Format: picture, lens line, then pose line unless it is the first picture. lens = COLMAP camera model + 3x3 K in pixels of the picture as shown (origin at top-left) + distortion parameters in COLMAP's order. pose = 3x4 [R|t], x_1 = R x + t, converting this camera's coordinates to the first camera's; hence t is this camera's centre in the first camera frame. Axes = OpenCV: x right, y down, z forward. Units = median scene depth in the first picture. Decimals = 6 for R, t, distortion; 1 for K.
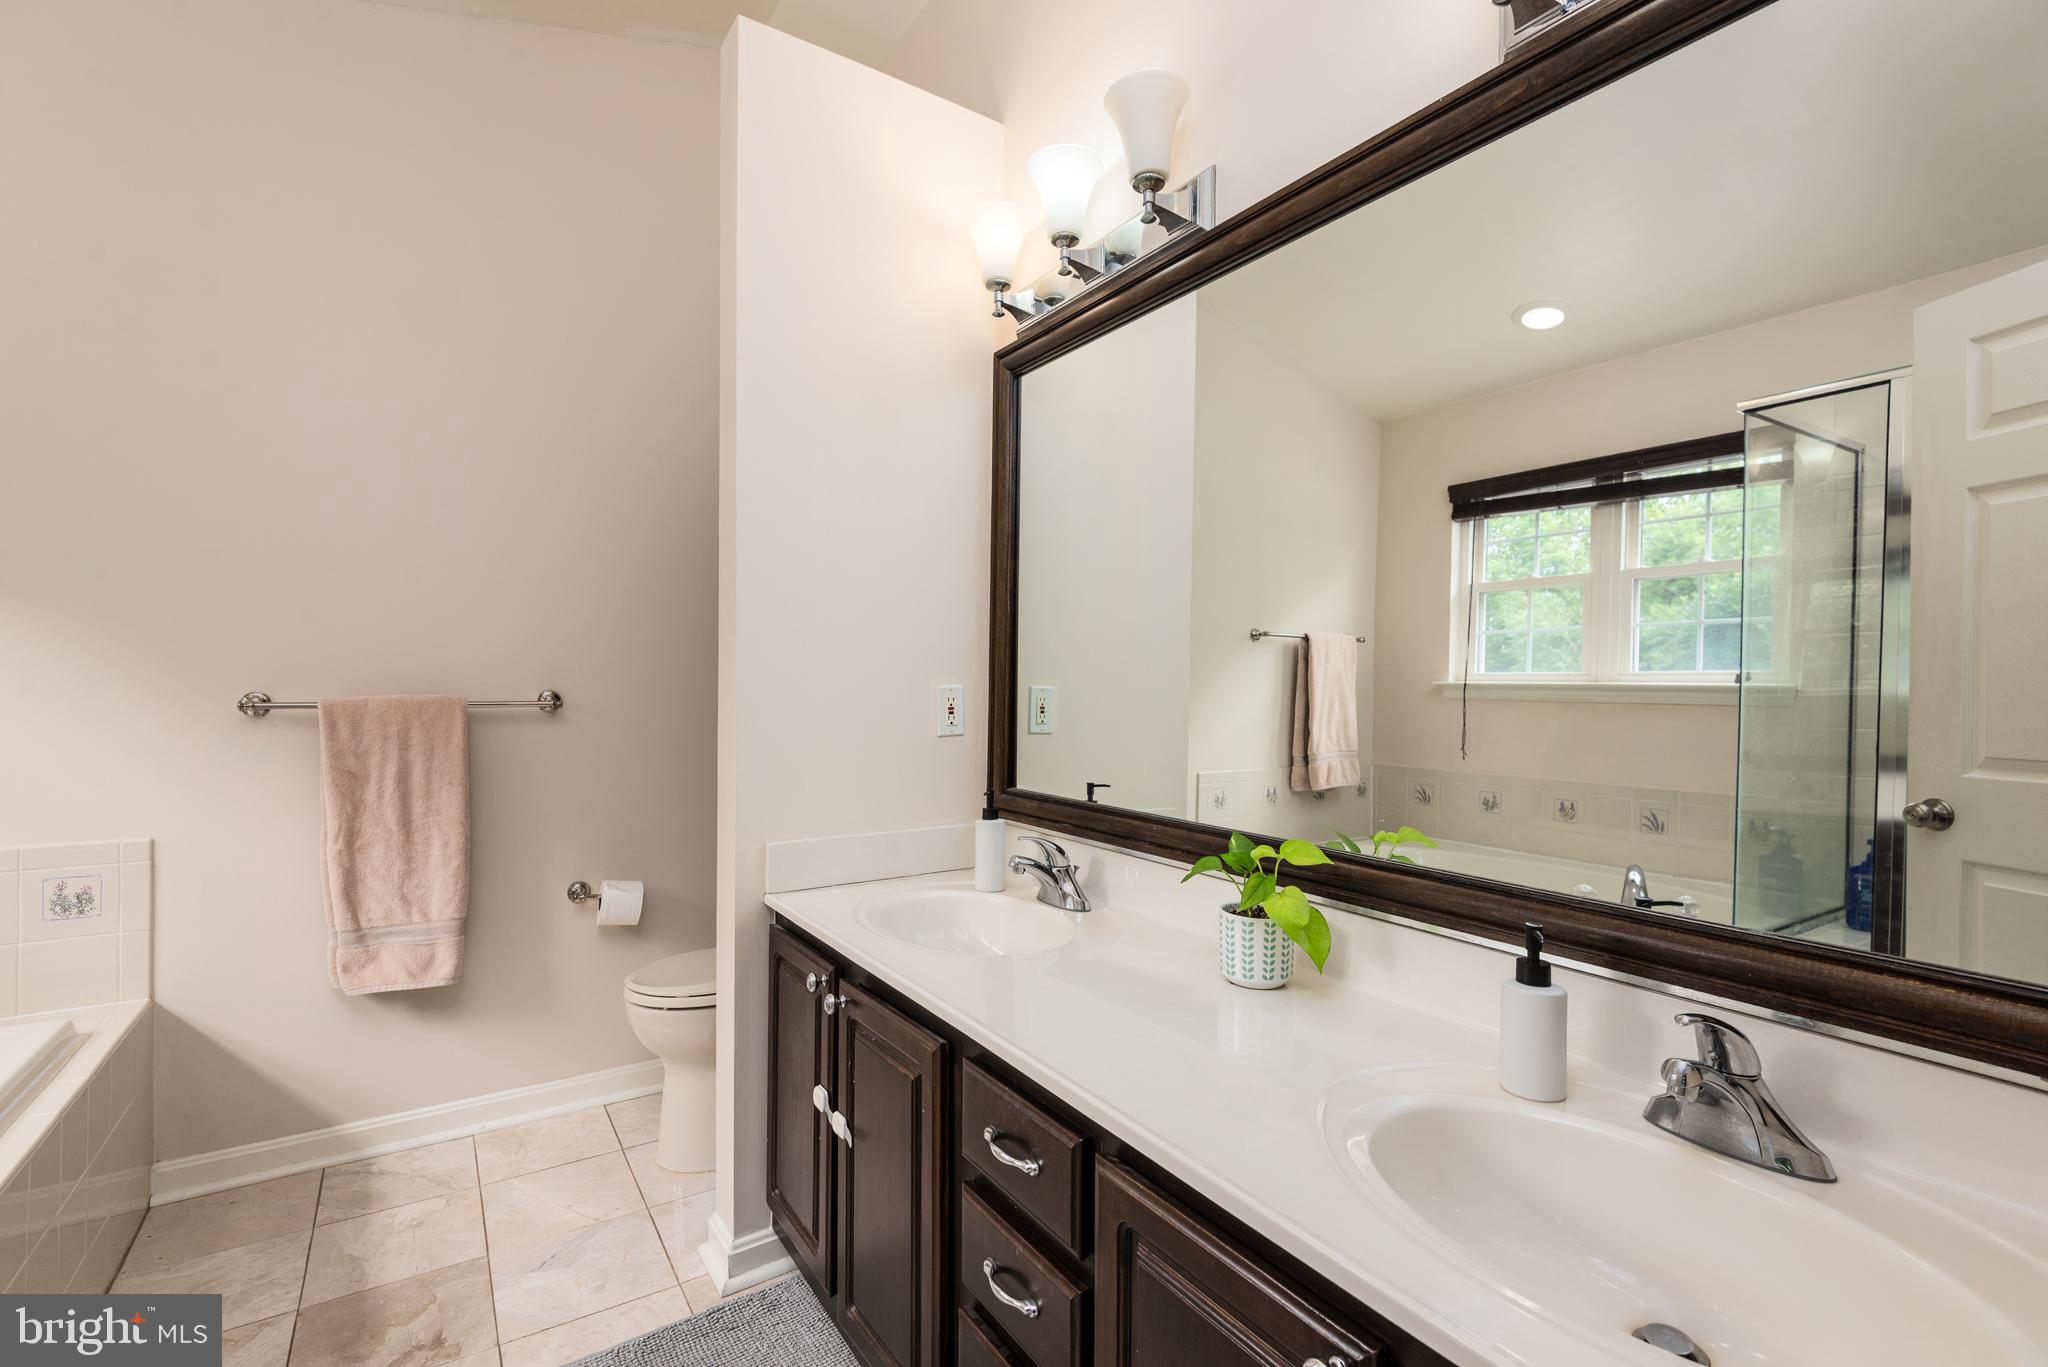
lens RADIAL K [[921.1, 0, 1027.8], [0, 921.1, 682.8], [0, 0, 1]] dist [0.041416, -0.025016]
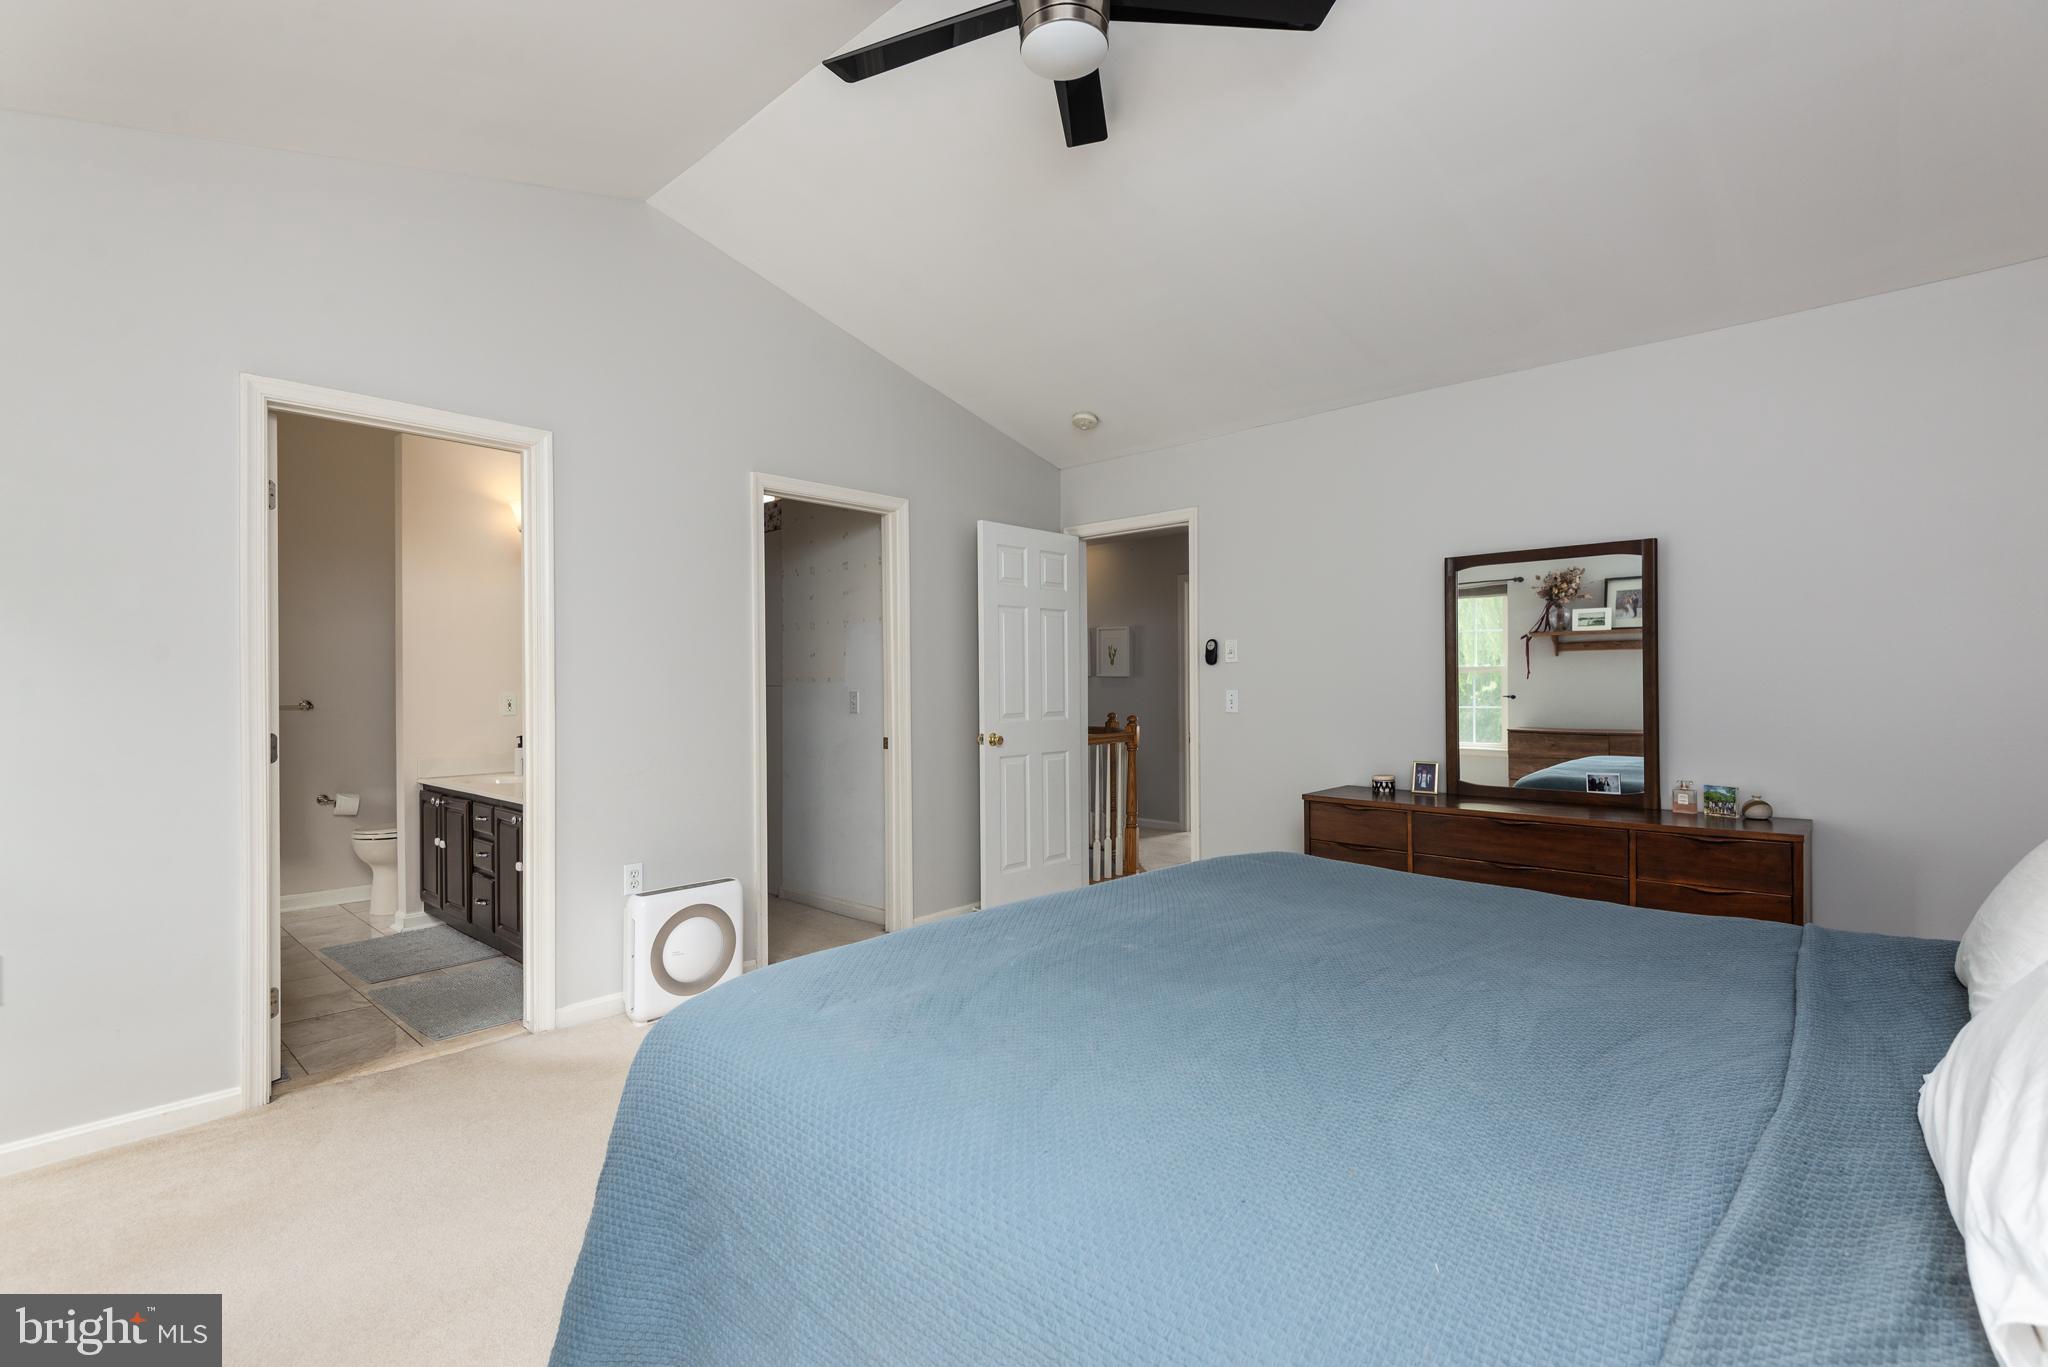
lens RADIAL K [[921.1, 0, 1027.8], [0, 921.1, 682.8], [0, 0, 1]] dist [0.041416, -0.025016]
pose [[0.969745, -0.009805, 0.243922, 0.699849], [0.011115, 0.999930, -0.003994, -0.004047], [-0.243866, 0.006585, 0.969787, -1.850941]]
